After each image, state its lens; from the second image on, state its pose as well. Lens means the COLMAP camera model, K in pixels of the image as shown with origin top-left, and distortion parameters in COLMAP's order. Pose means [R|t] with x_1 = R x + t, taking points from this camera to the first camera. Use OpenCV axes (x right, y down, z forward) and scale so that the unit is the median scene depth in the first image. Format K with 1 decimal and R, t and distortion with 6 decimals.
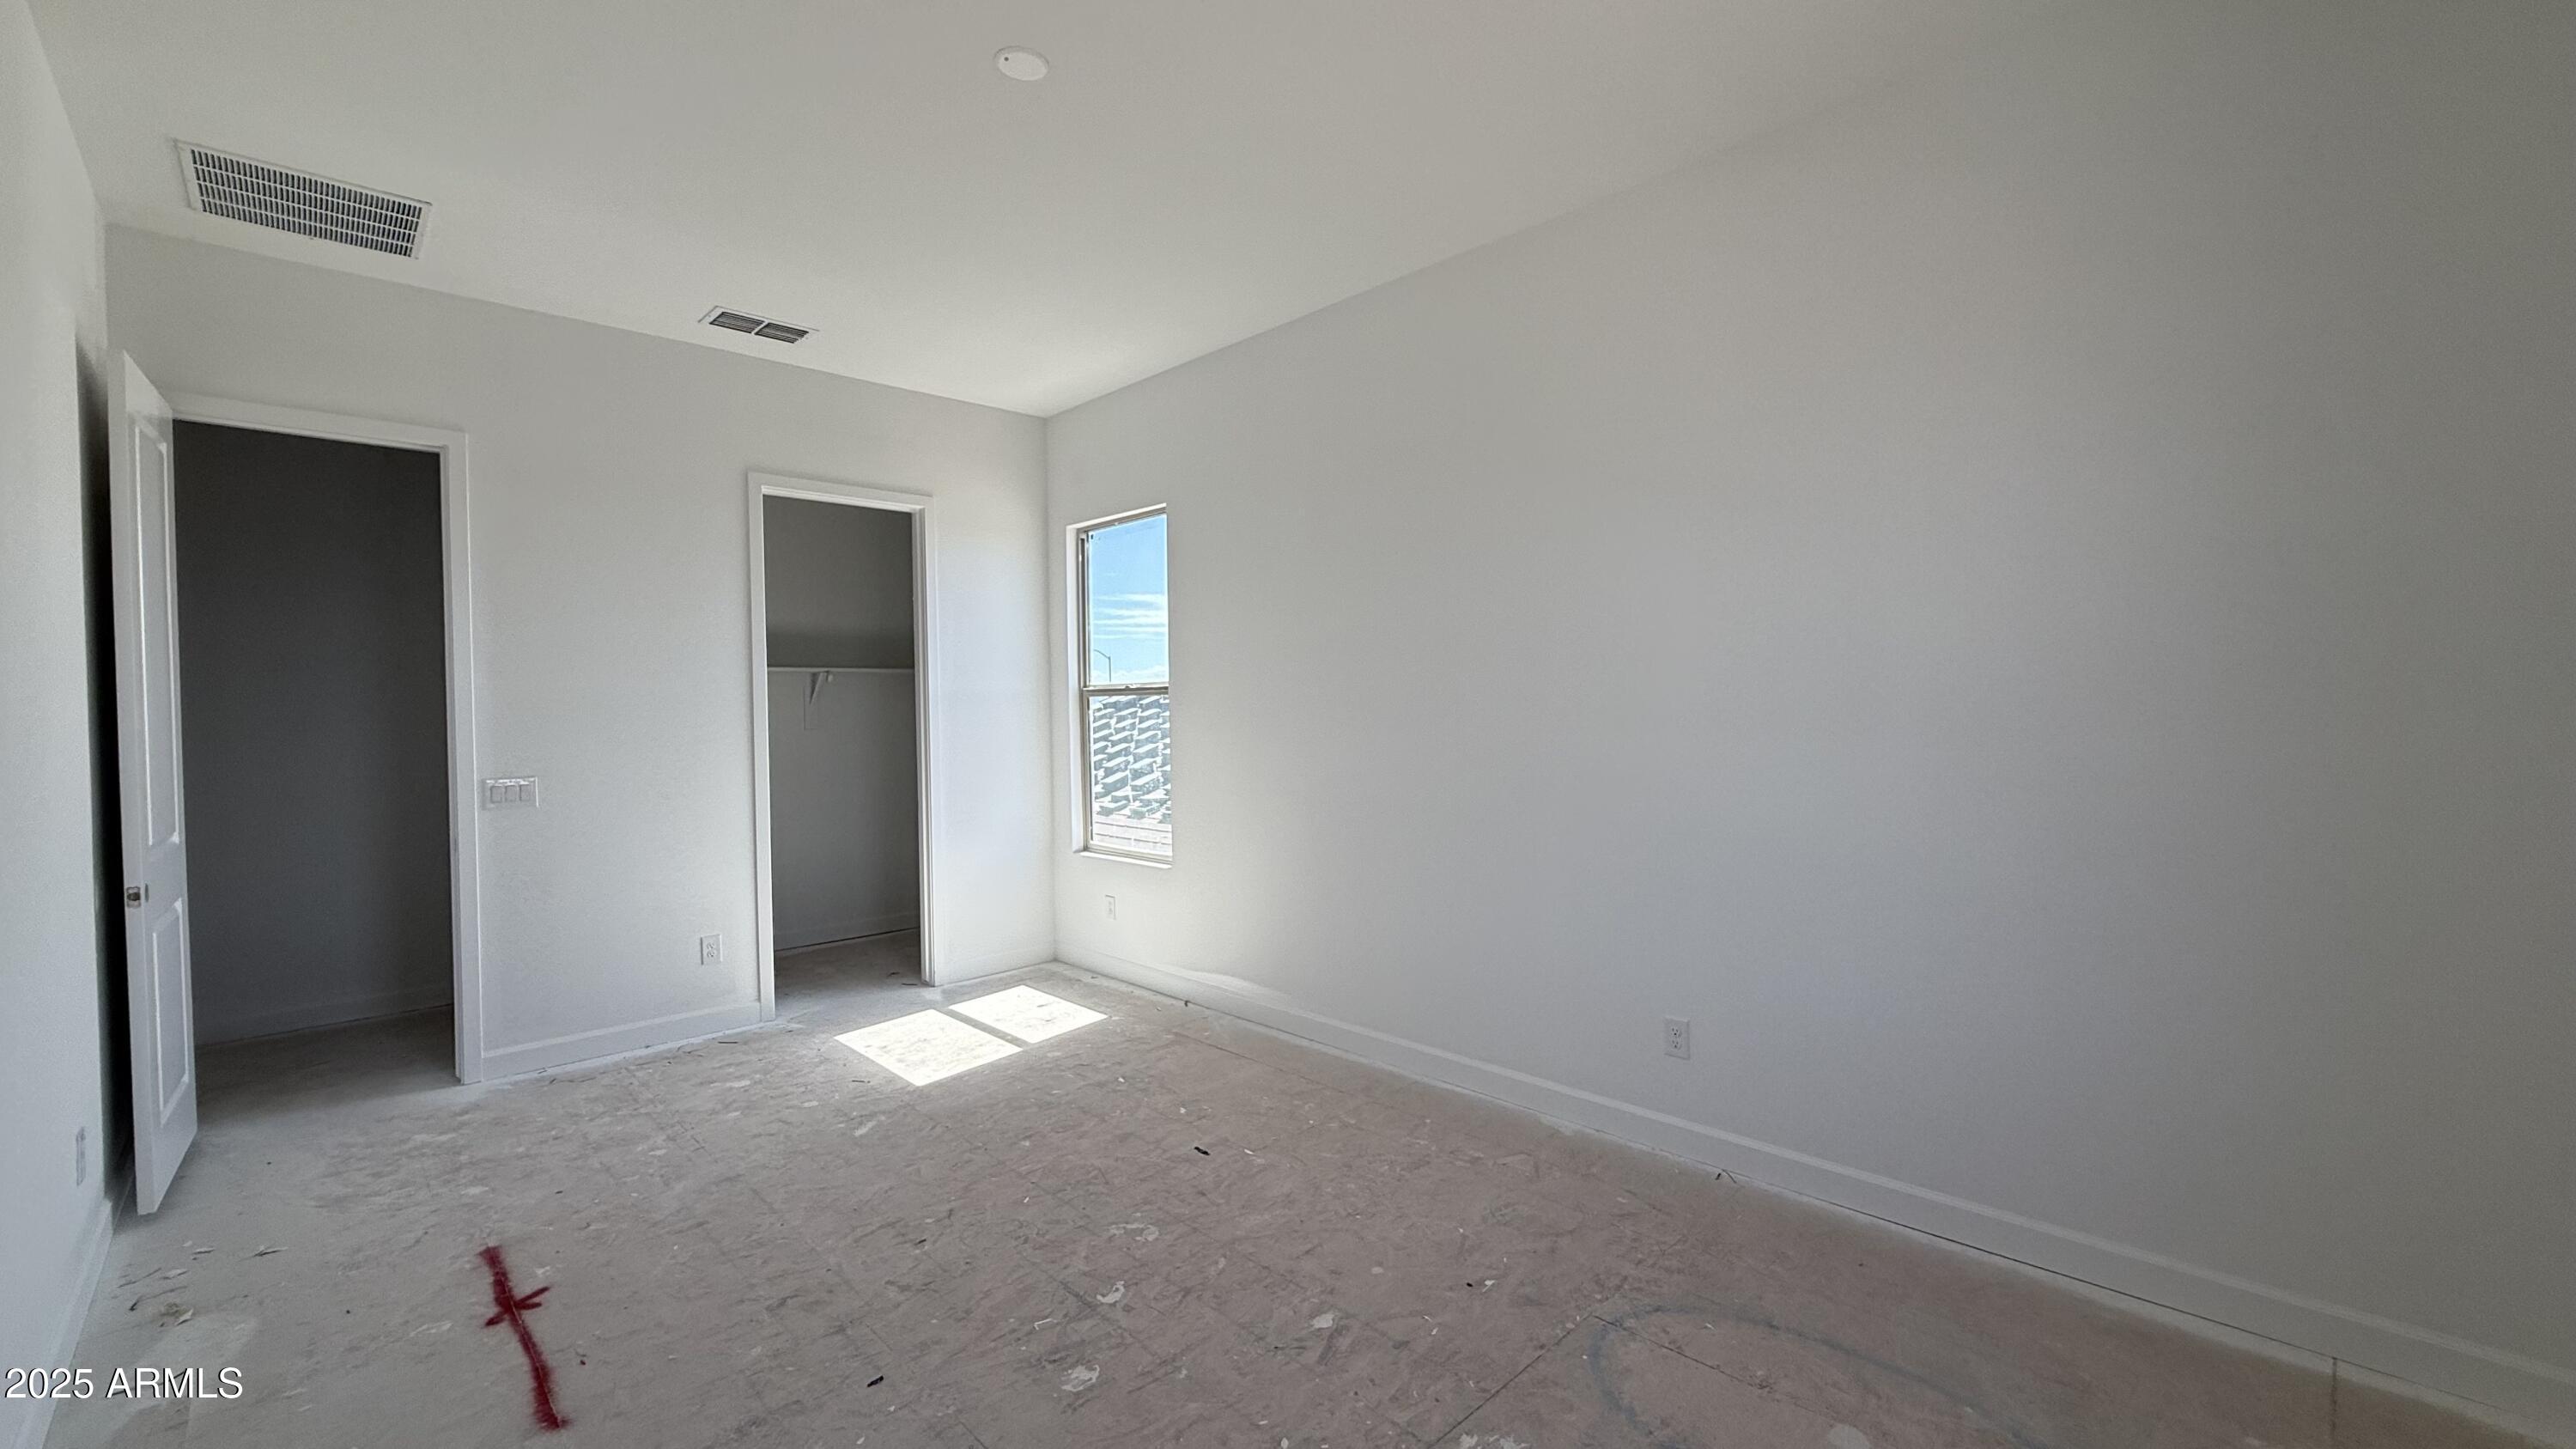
lens RADIAL K [[1021.4, 0, 1287.7], [0, 1021.4, 728.0], [0, 0, 1]] dist [-0.000512, -0.000037]
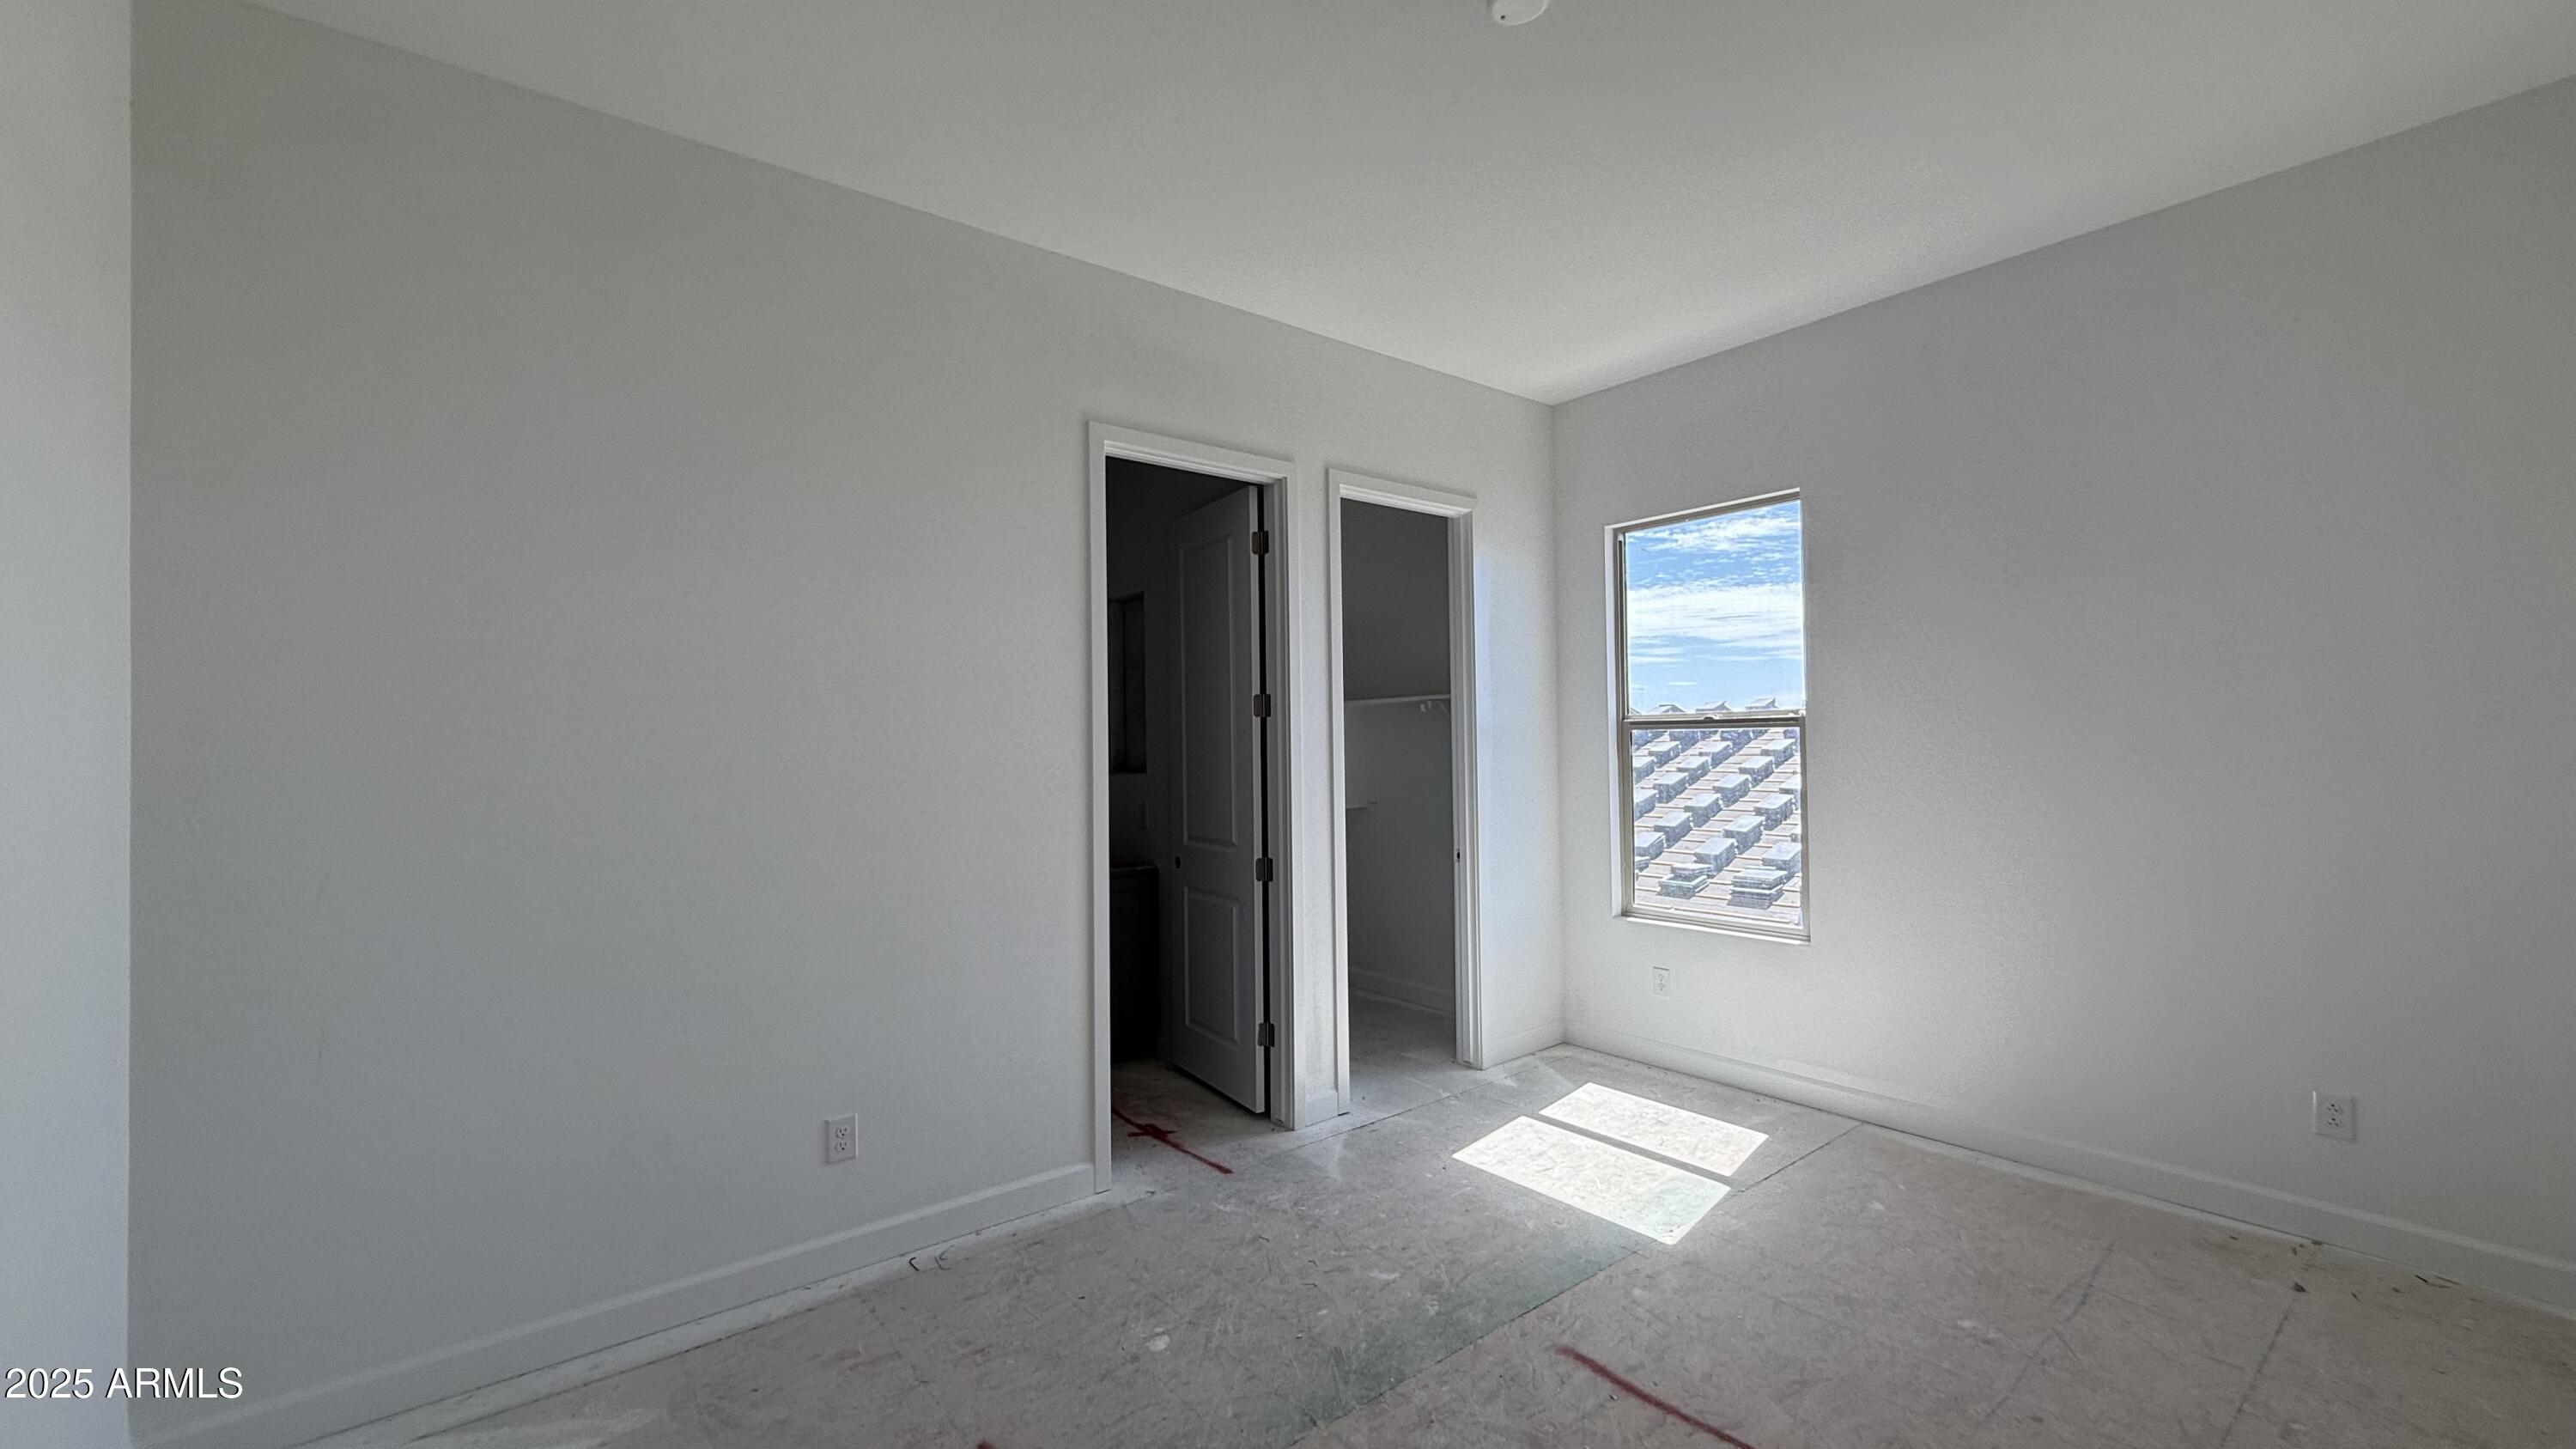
lens RADIAL K [[1021.4, 0, 1291.6], [0, 1021.4, 726.0], [0, 0, 1]] dist [-0.000512, -0.000037]
pose [[0.988443, -0.015806, -0.150765, -0.369654], [0.010813, 0.999367, -0.033883, -0.008780], [0.151205, 0.031861, 0.987989, 0.142978]]
